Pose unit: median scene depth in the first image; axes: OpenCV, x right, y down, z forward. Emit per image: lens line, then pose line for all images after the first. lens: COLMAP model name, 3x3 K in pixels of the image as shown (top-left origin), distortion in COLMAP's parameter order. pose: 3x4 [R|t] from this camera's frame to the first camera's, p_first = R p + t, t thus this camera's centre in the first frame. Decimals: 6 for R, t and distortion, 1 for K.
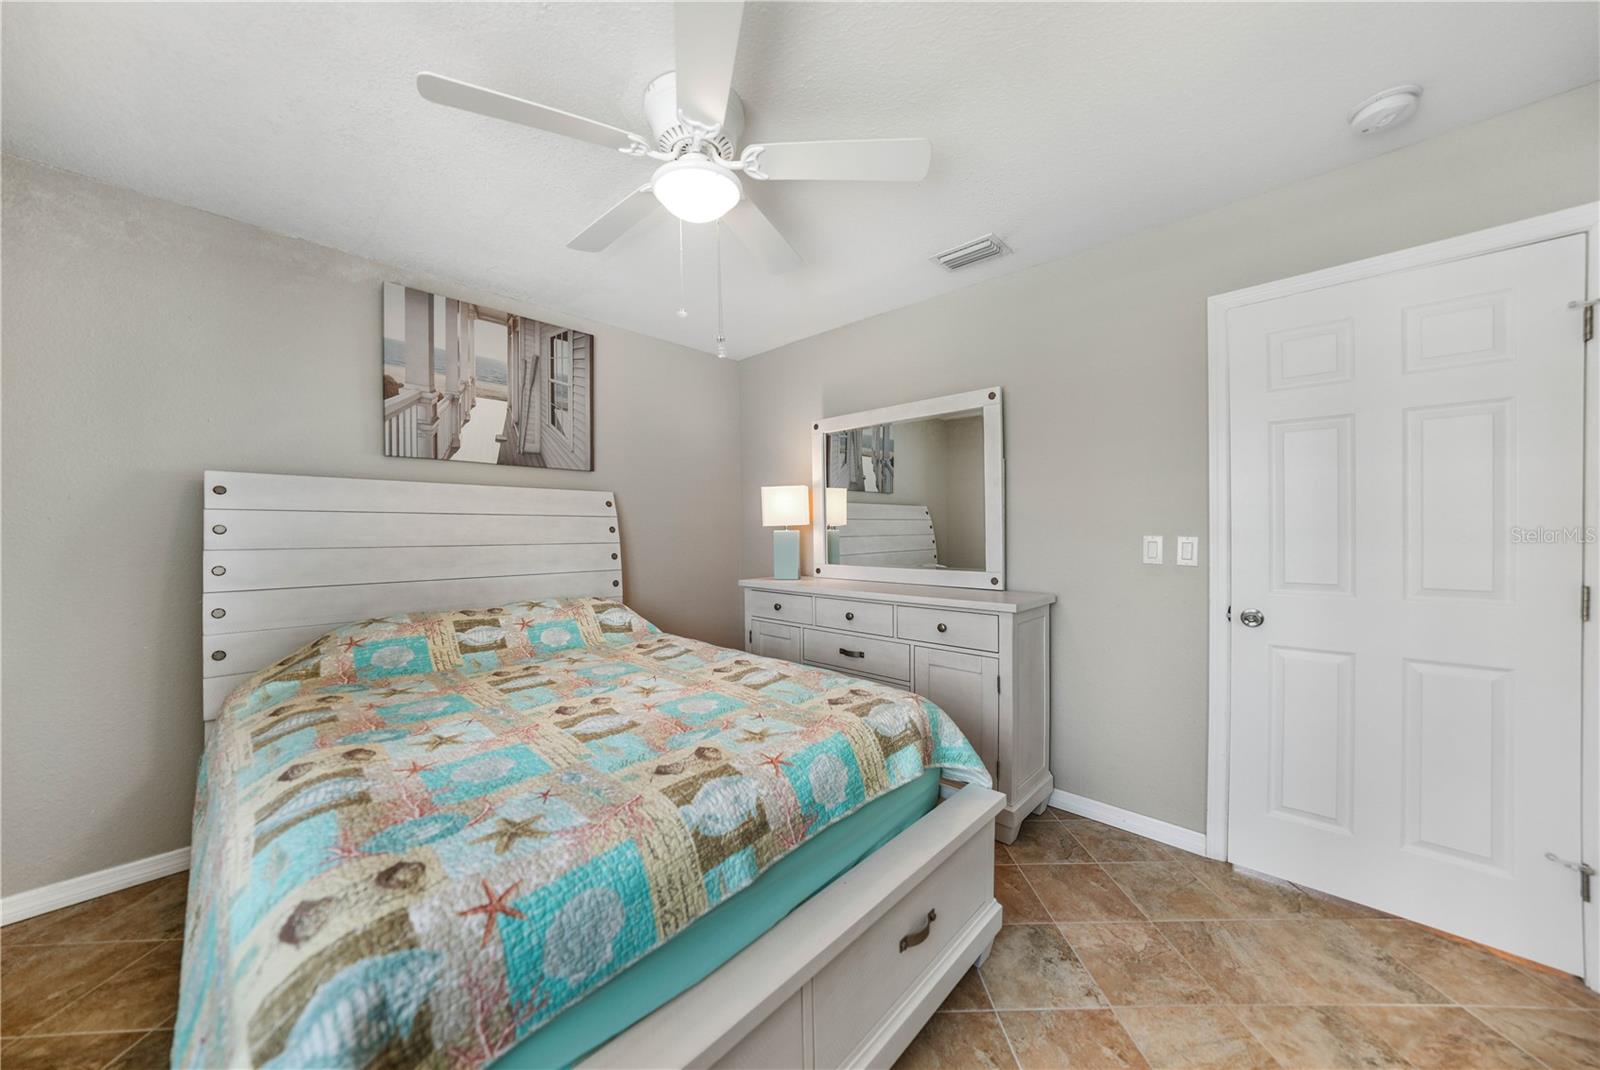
lens RADIAL K [[562.8, 0, 813.7], [0, 562.8, 529.2], [0, 0, 1]] dist [0.002991, 0.002903]
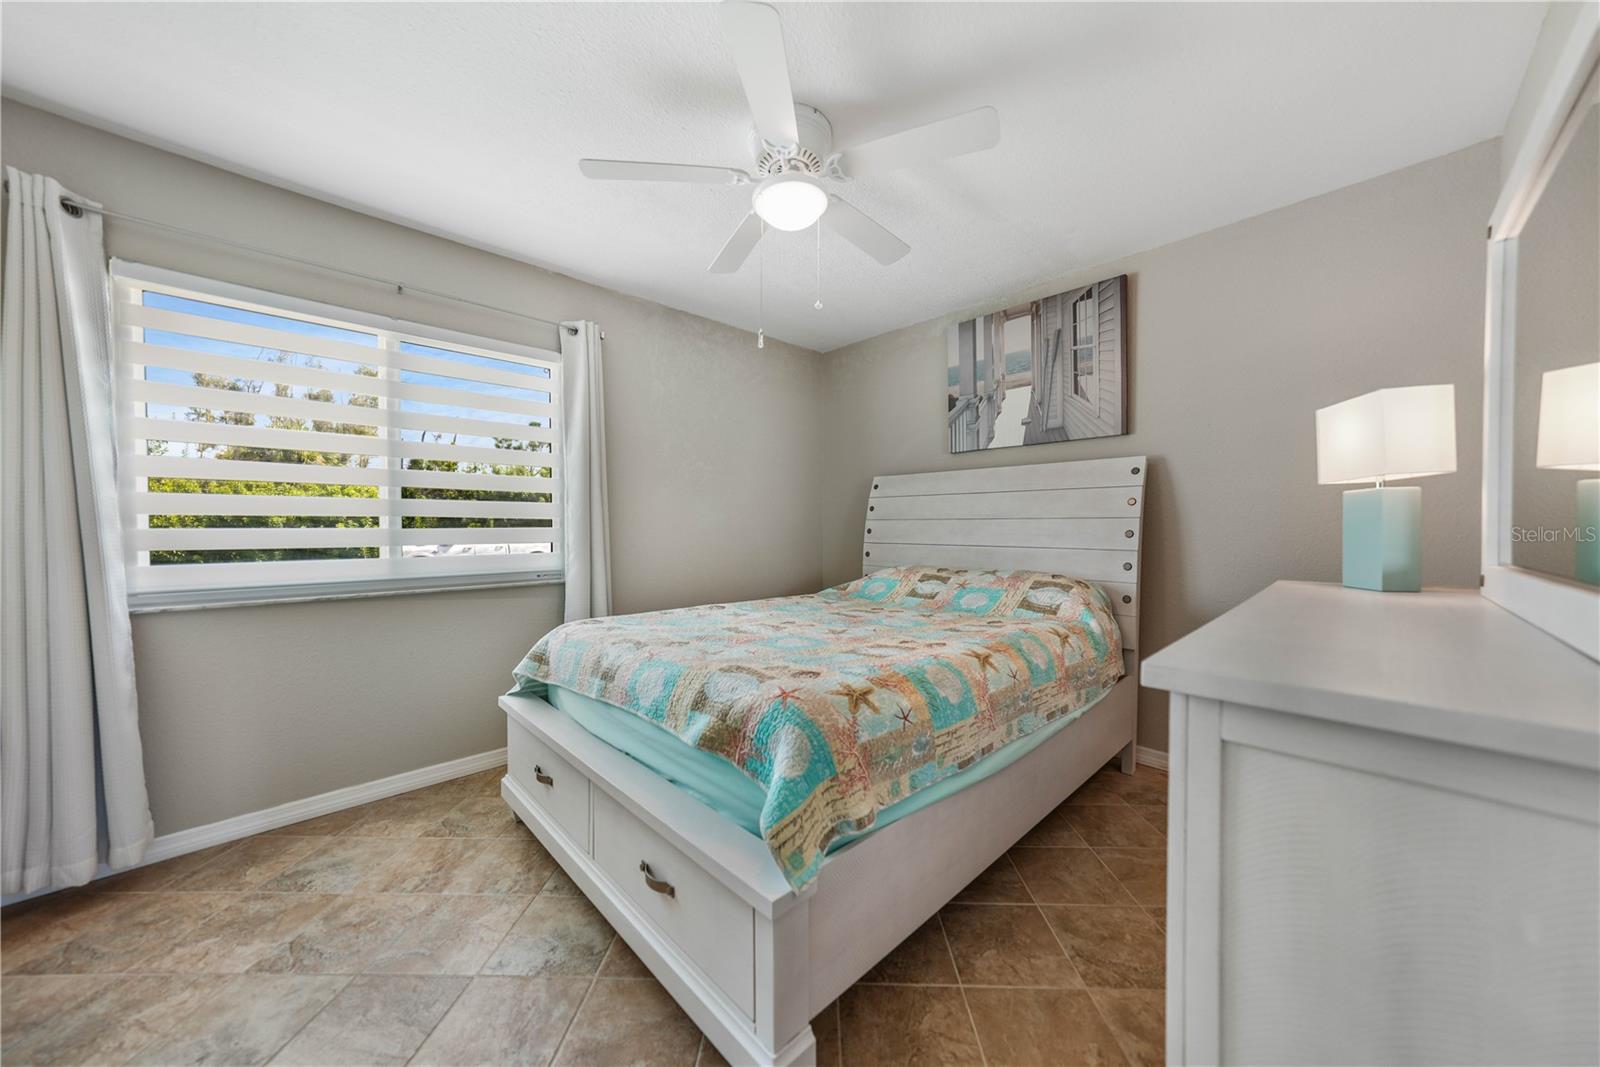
lens RADIAL K [[562.8, 0, 794.6], [0, 562.8, 531.2], [0, 0, 1]] dist [0.002991, 0.002903]
pose [[-0.064604, 0.009355, -0.997867, 0.555245], [-0.000561, 0.999956, 0.009411, 0.040380], [0.997911, 0.001168, -0.064596, 0.624770]]
